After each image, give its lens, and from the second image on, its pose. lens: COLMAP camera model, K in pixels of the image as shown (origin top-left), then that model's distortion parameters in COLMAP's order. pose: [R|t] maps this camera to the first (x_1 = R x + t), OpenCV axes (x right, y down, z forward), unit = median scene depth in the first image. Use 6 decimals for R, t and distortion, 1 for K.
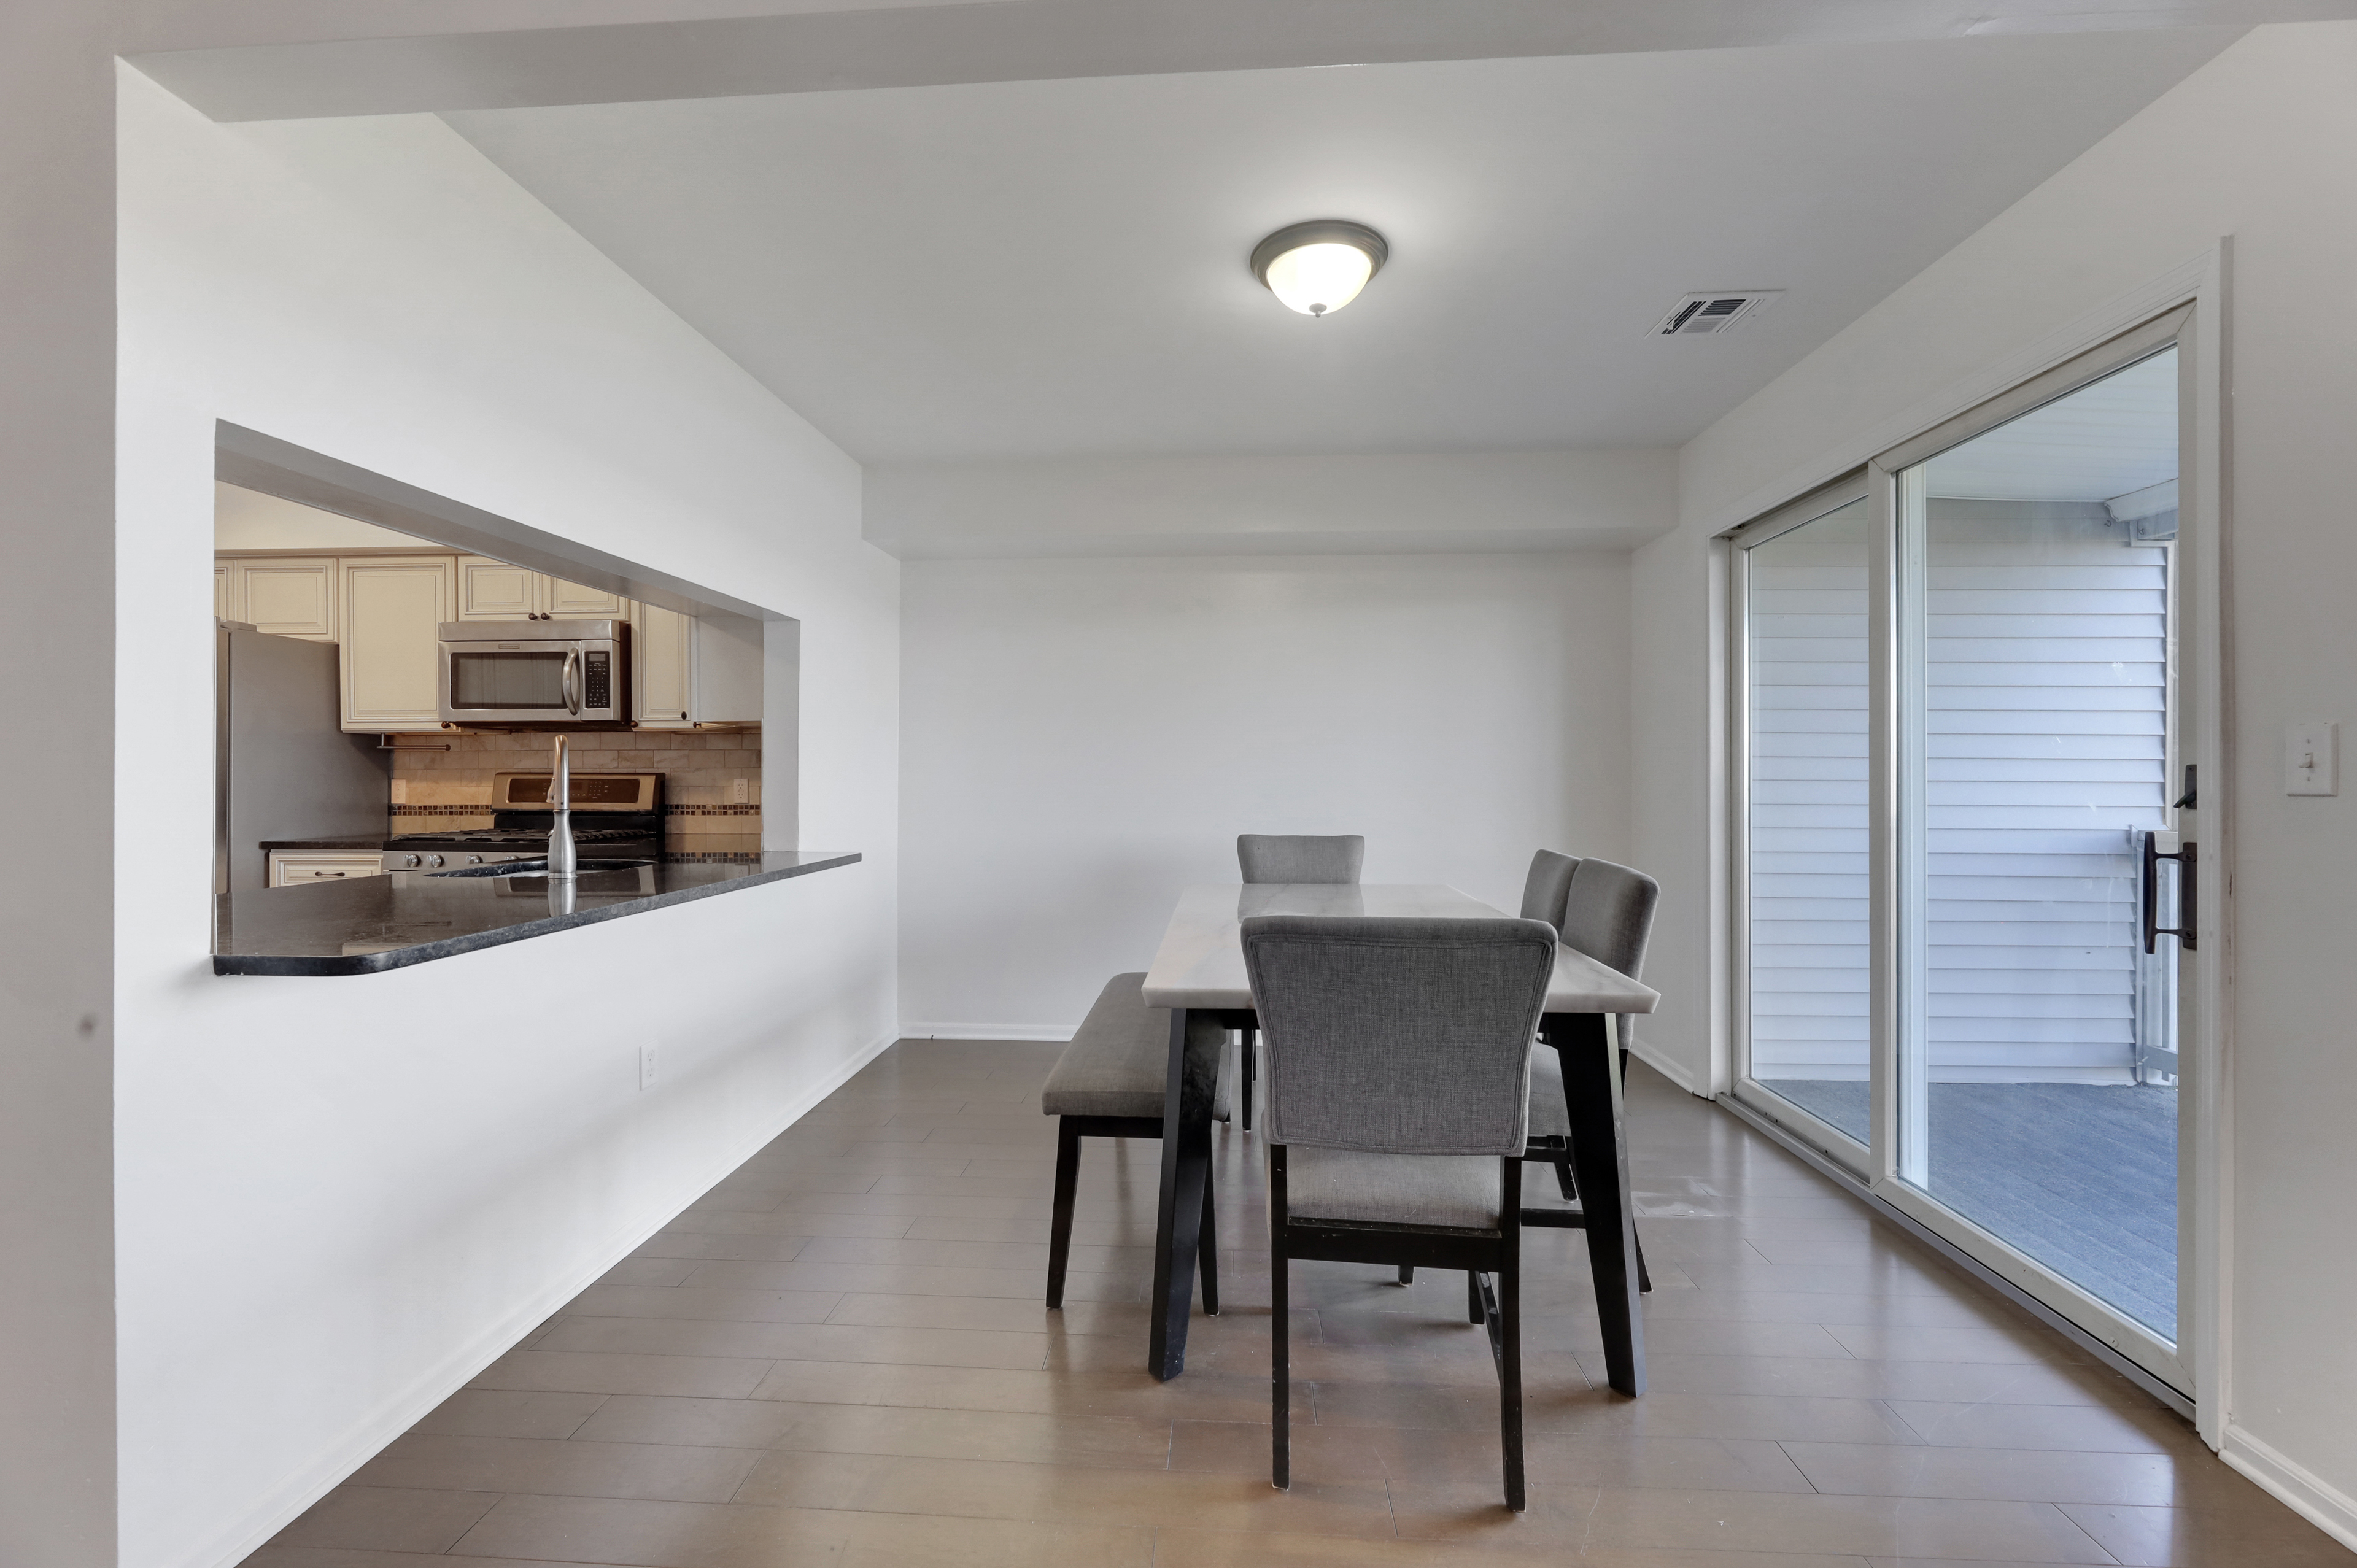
lens RADIAL K [[974.0, 0, 1174.1], [0, 974.0, 777.8], [0, 0, 1]] dist [-0.004327, 0.001113]
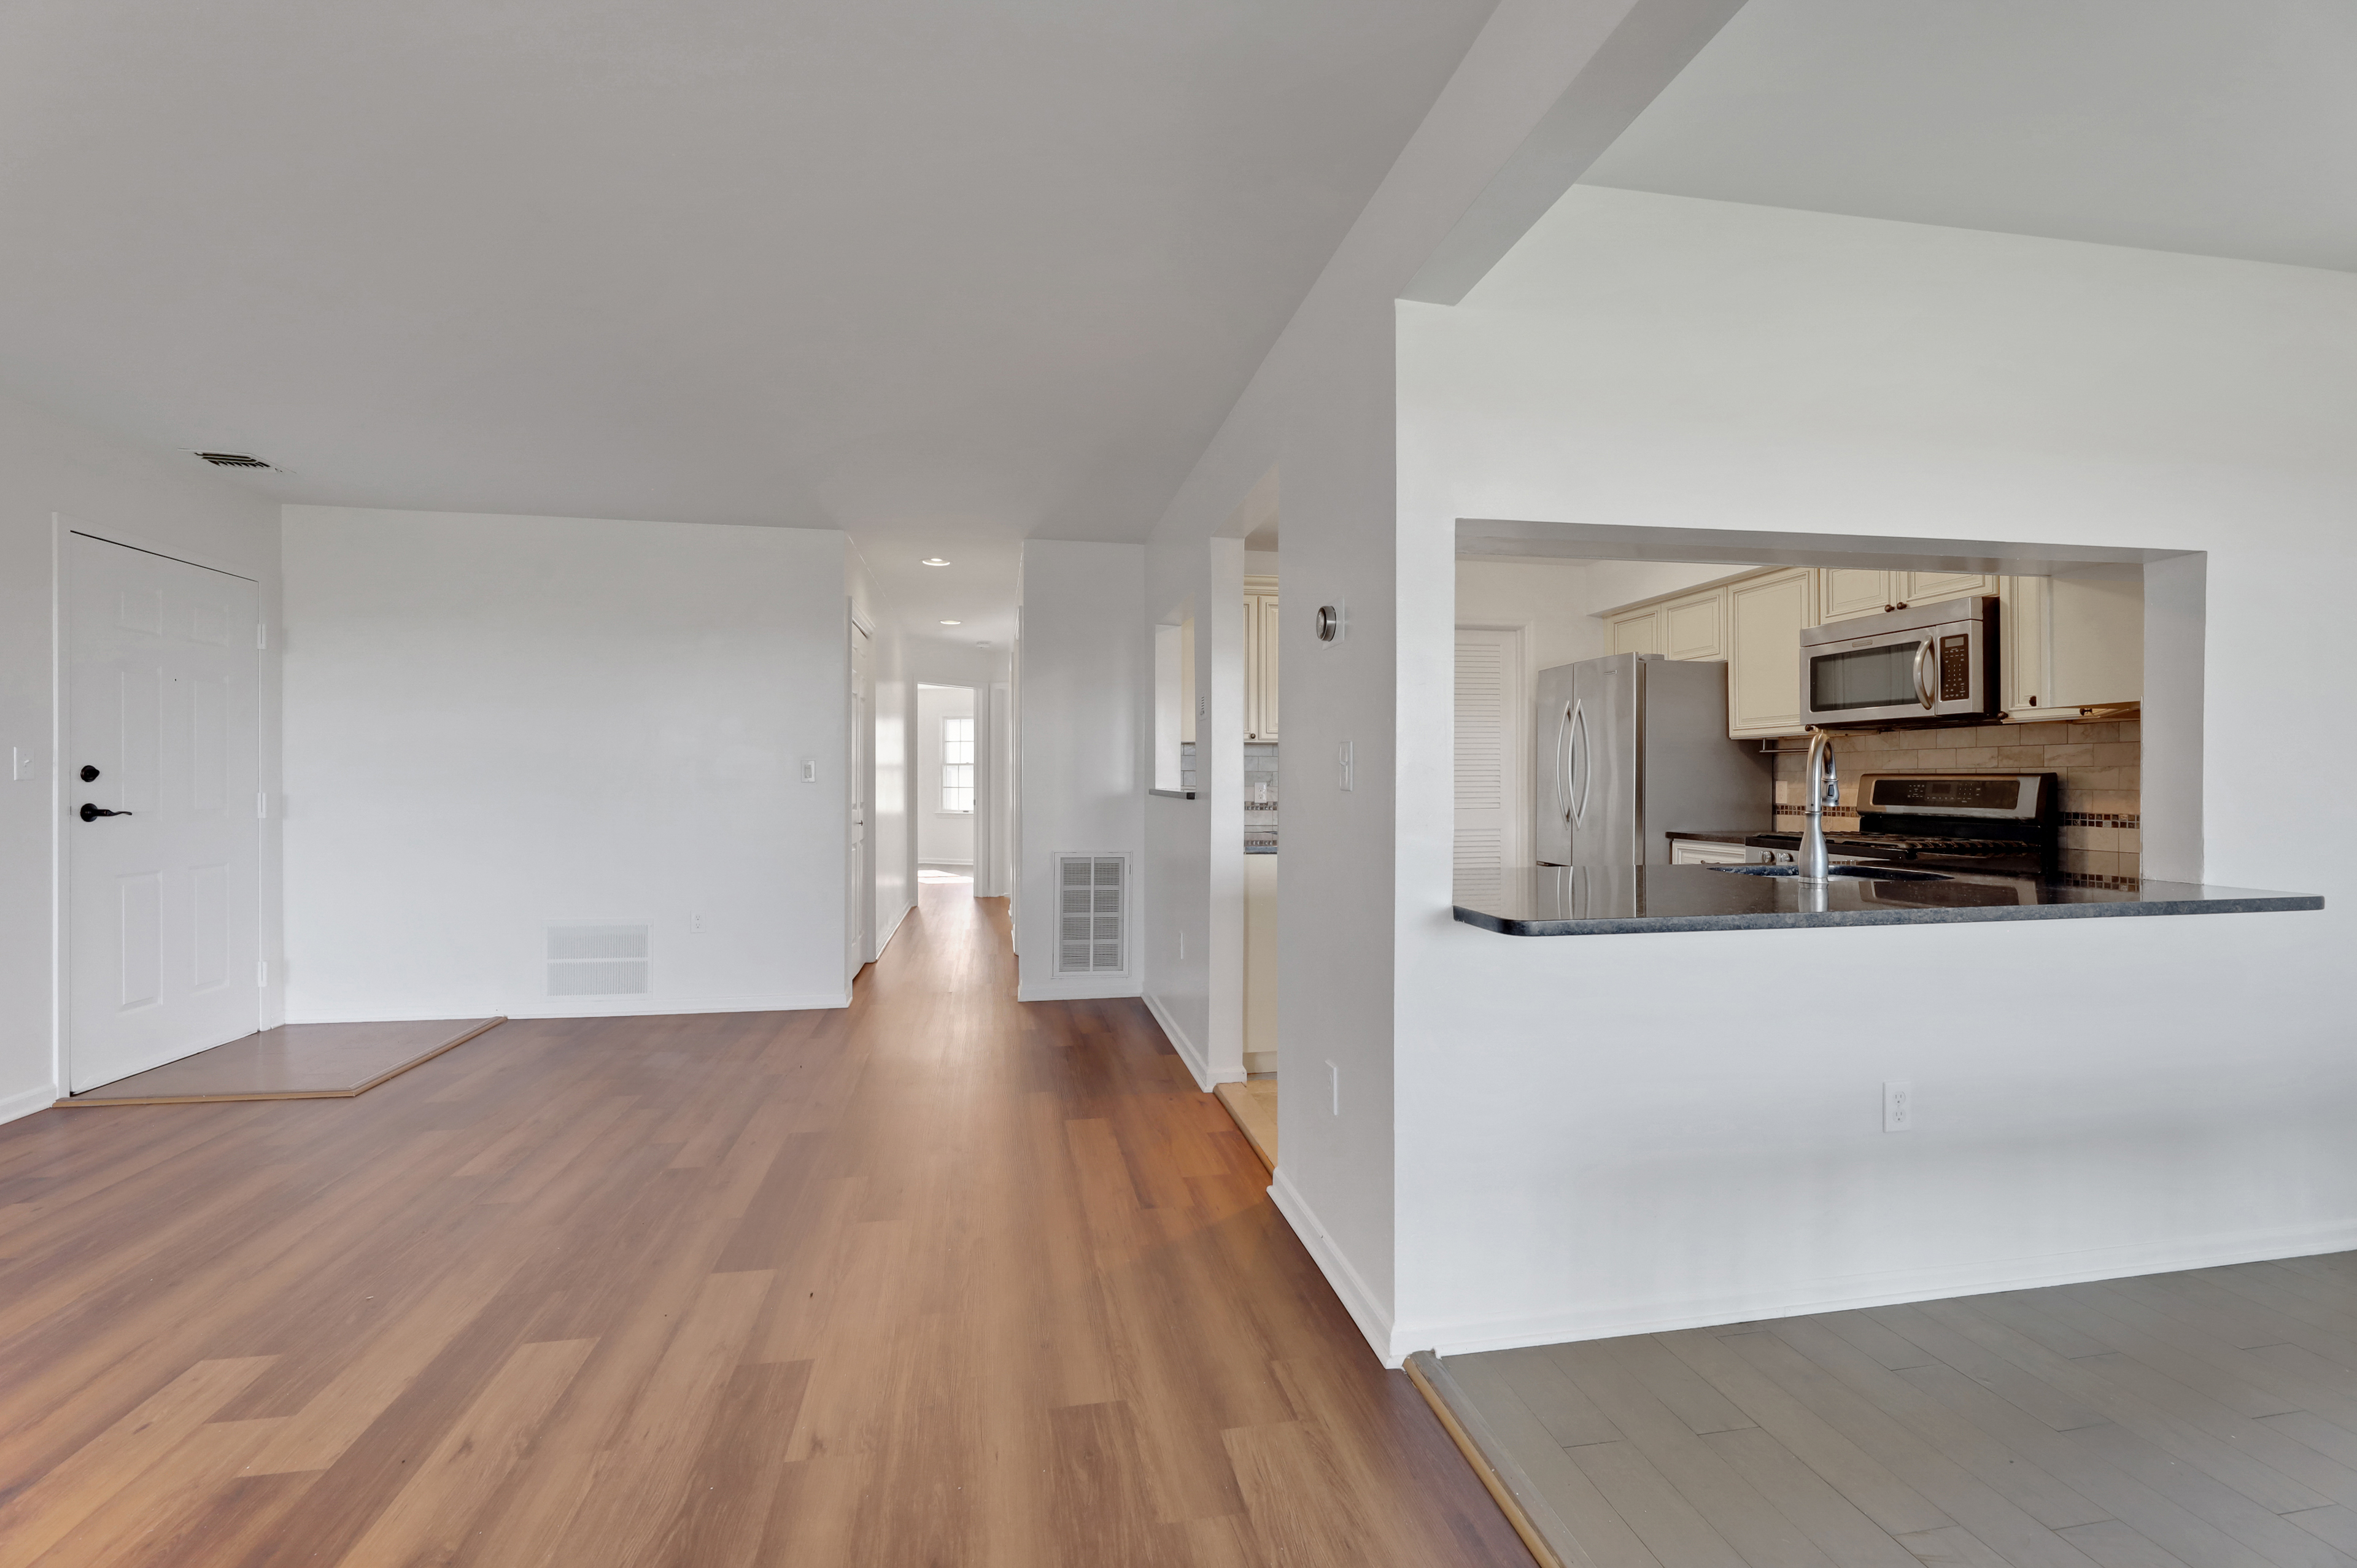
lens RADIAL K [[974.0, 0, 1166.8], [0, 974.0, 785.3], [0, 0, 1]] dist [-0.004327, 0.001113]
pose [[0.236903, 0.004934, -0.971521, 0.092856], [0.000482, 0.999986, 0.005197, 0.000904], [0.971533, -0.001700, 0.236898, 0.095602]]
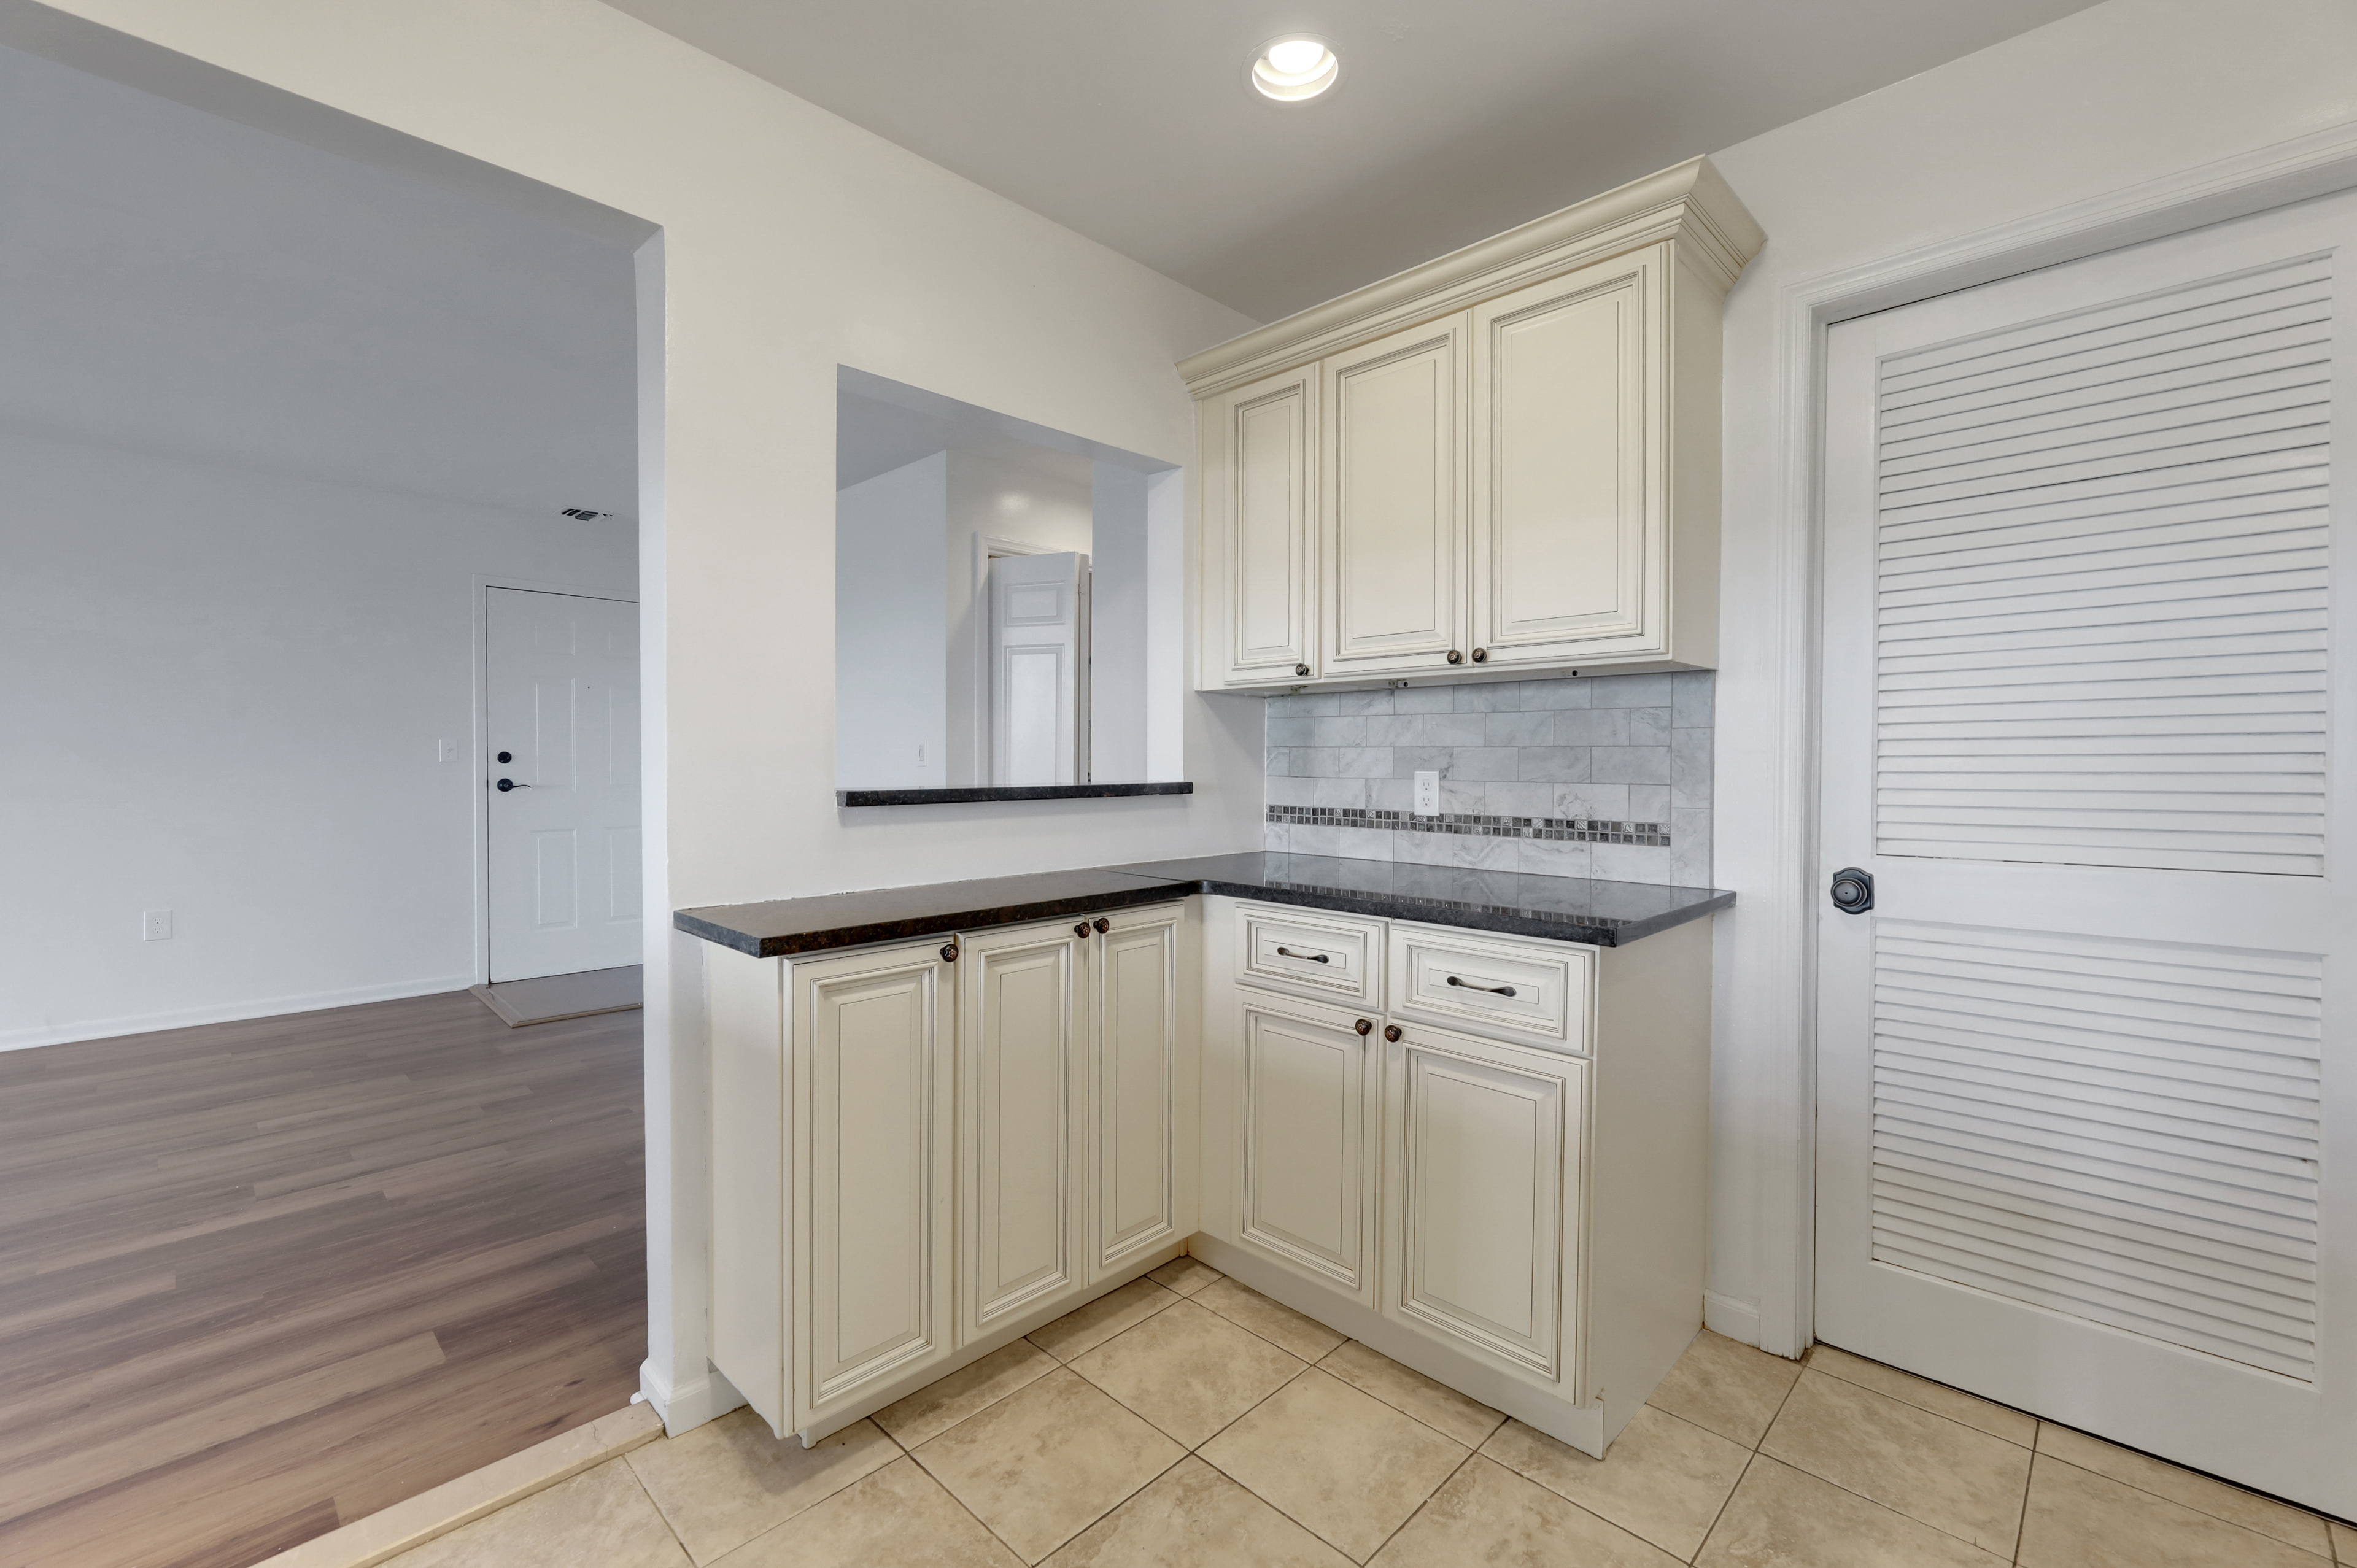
lens RADIAL K [[974.0, 0, 1184.1], [0, 974.0, 782.3], [0, 0, 1]] dist [-0.004327, 0.001113]
pose [[-0.650488, 0.006956, -0.759484, -0.597179], [-0.005939, 0.999881, 0.014244, 0.003185], [0.759493, 0.013776, -0.650370, 0.801454]]
